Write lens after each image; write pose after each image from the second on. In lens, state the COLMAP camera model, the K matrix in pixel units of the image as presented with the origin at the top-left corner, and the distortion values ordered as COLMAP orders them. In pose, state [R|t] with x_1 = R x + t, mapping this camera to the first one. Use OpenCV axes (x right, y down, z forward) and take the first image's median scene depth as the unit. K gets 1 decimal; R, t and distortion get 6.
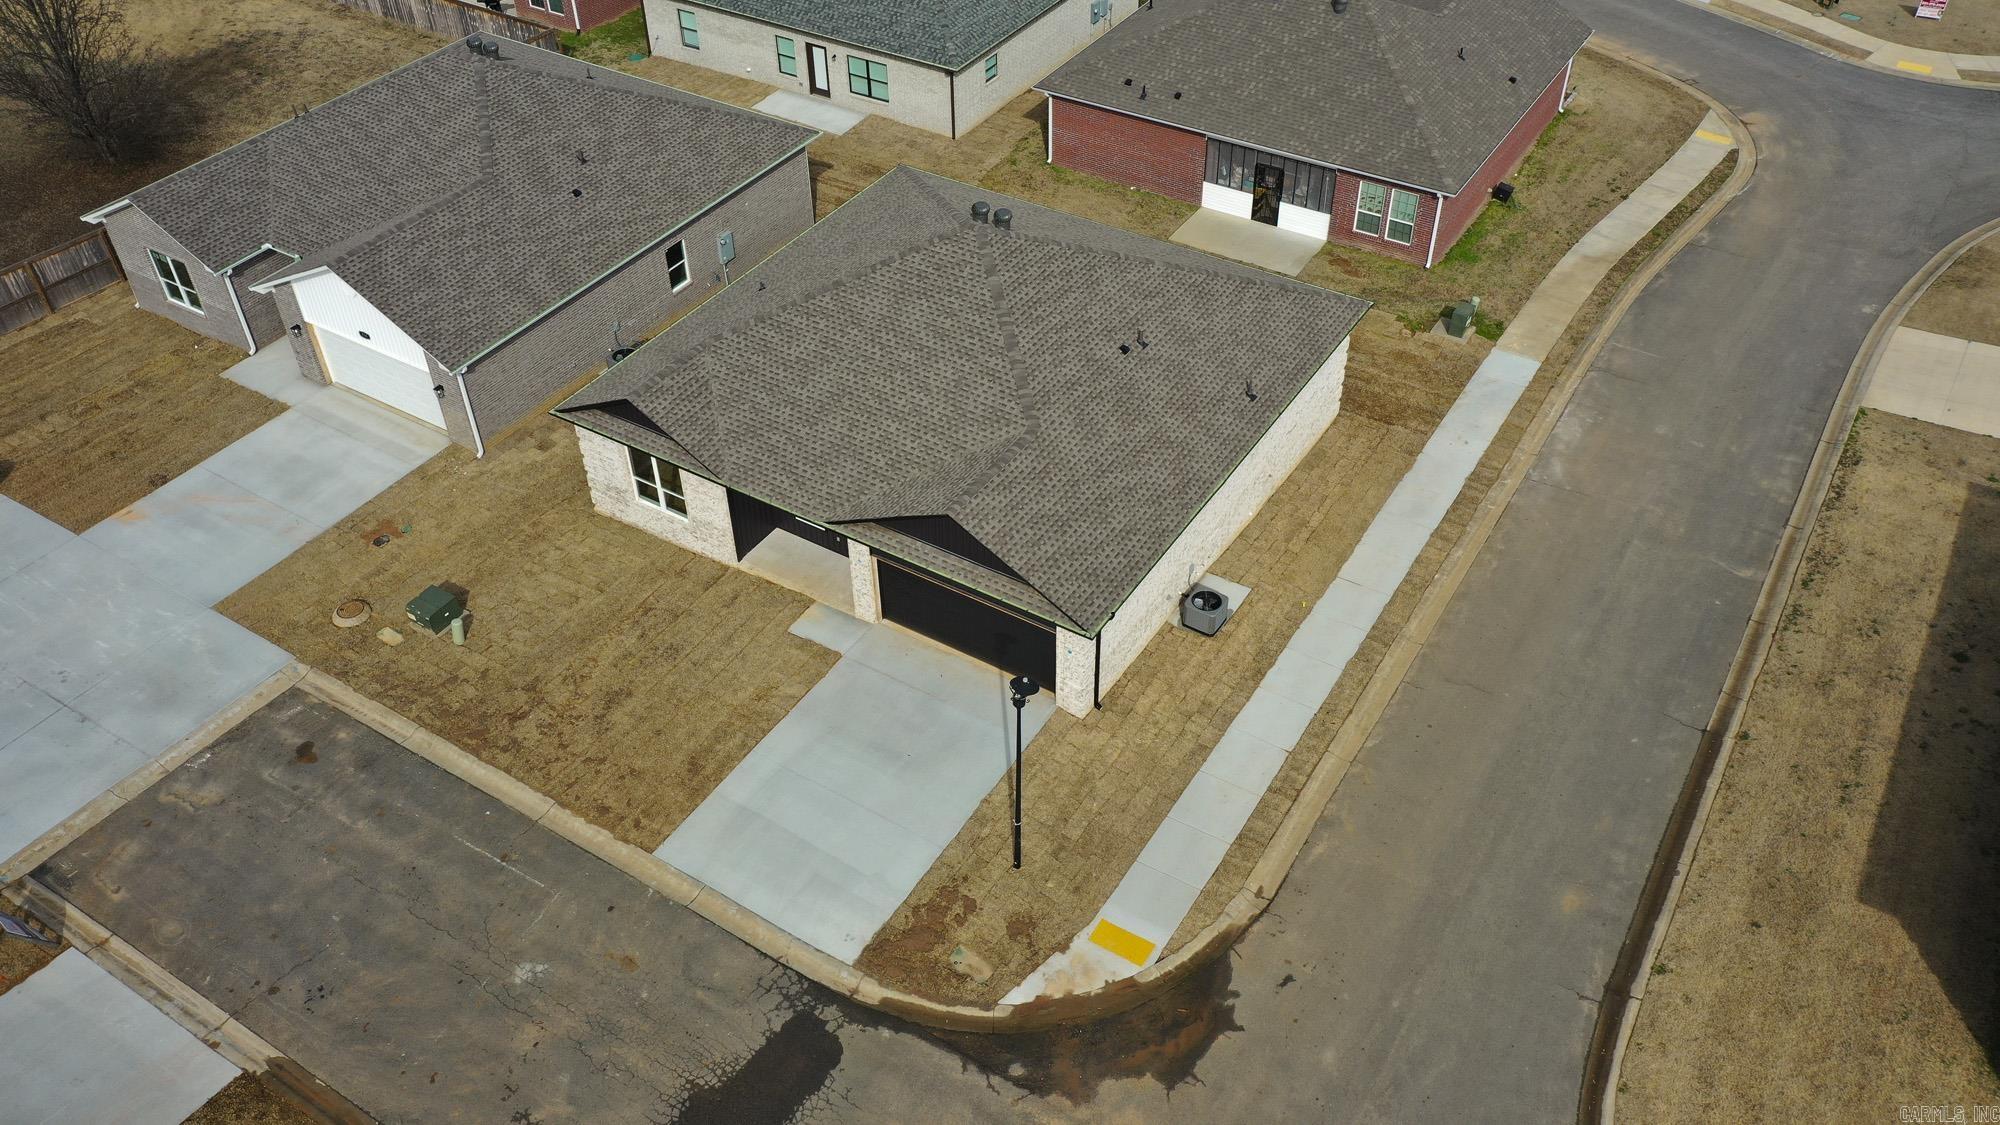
lens RADIAL K [[1576.9, 0, 998.3], [0, 1576.9, 559.8], [0, 0, 1]] dist [0.020591, 0.001305]
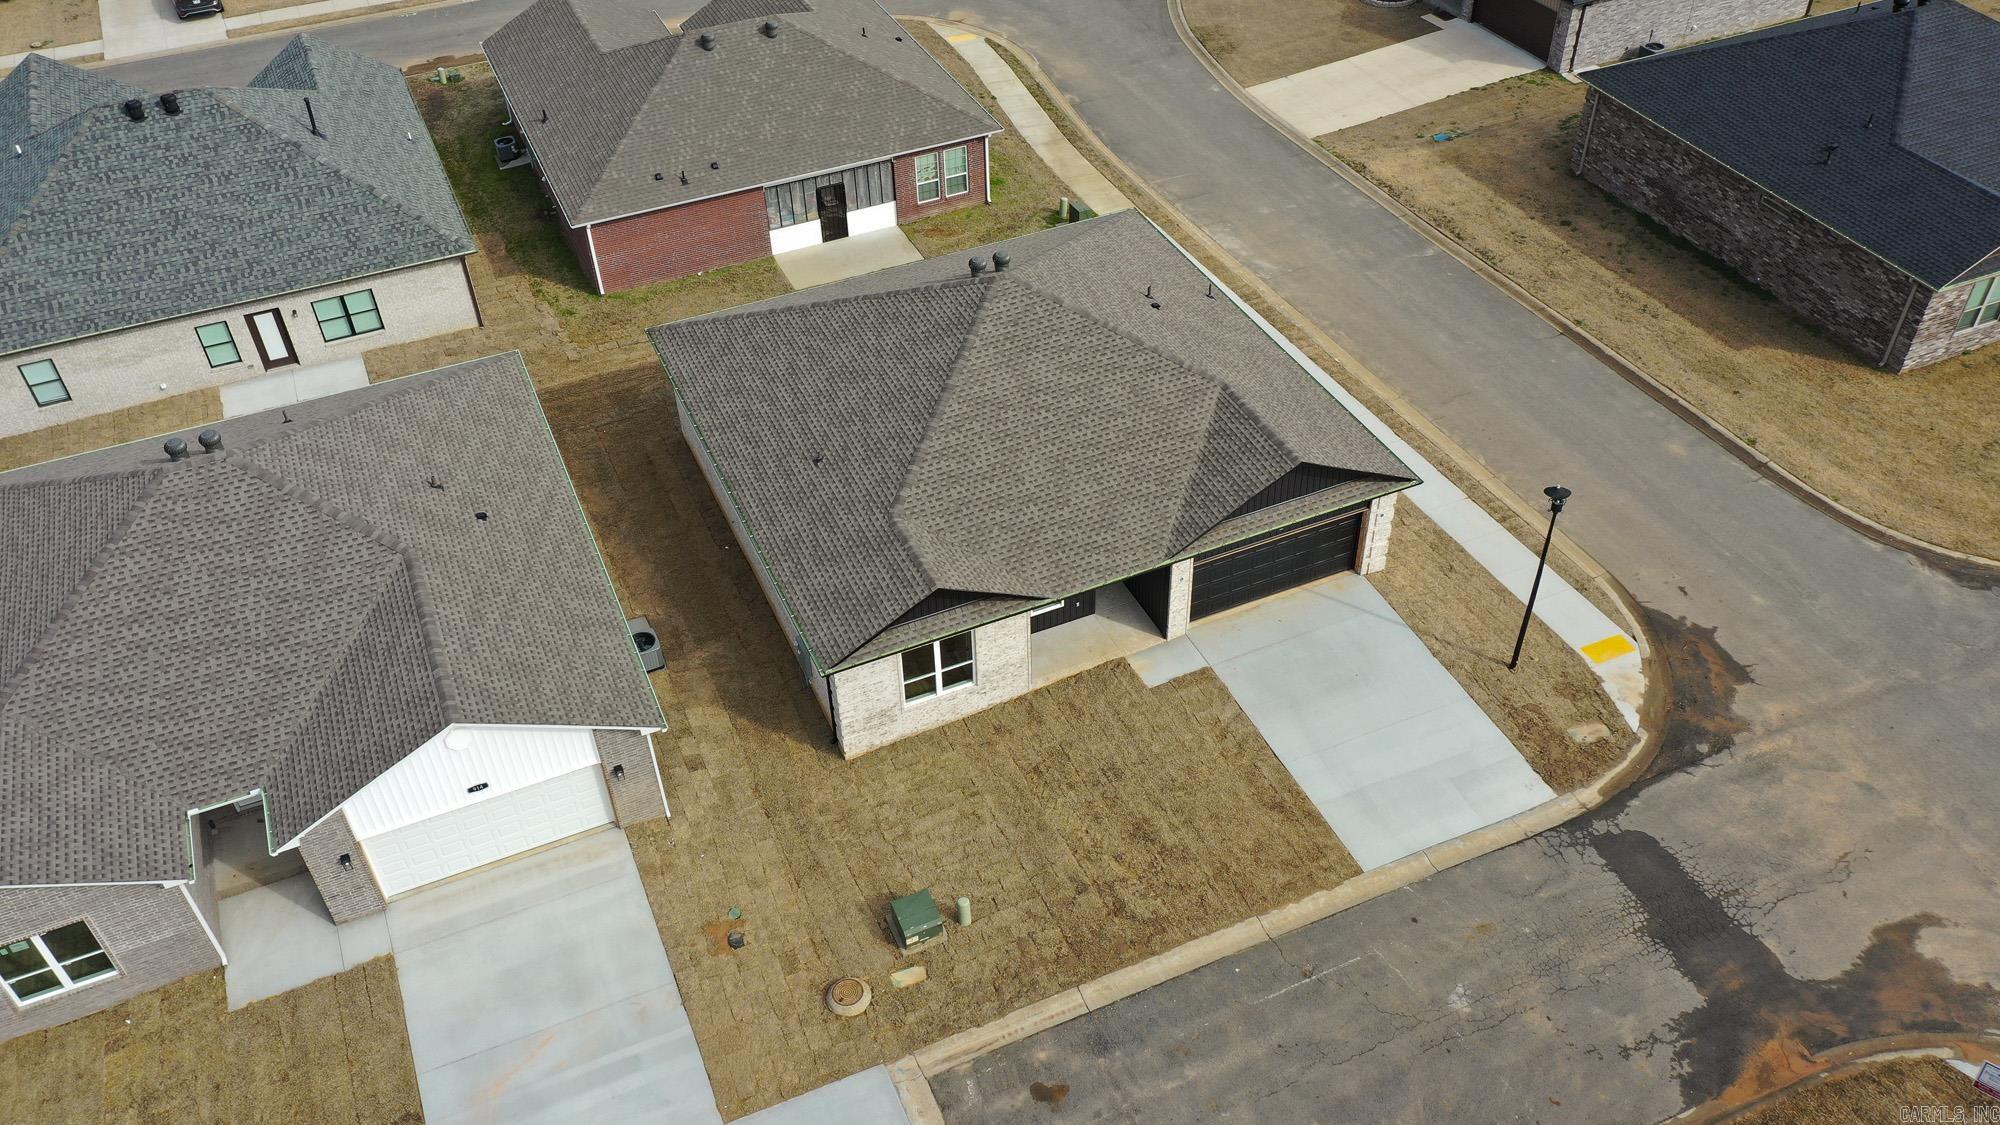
lens RADIAL K [[1576.9, 0, 1001.7], [0, 1576.9, 555.9], [0, 0, 1]] dist [0.020591, 0.001305]
pose [[0.559661, -0.546464, 0.623023, -0.683411], [0.560101, 0.803511, 0.201635, -0.247685], [-0.610792, 0.236108, 0.755768, 0.246784]]
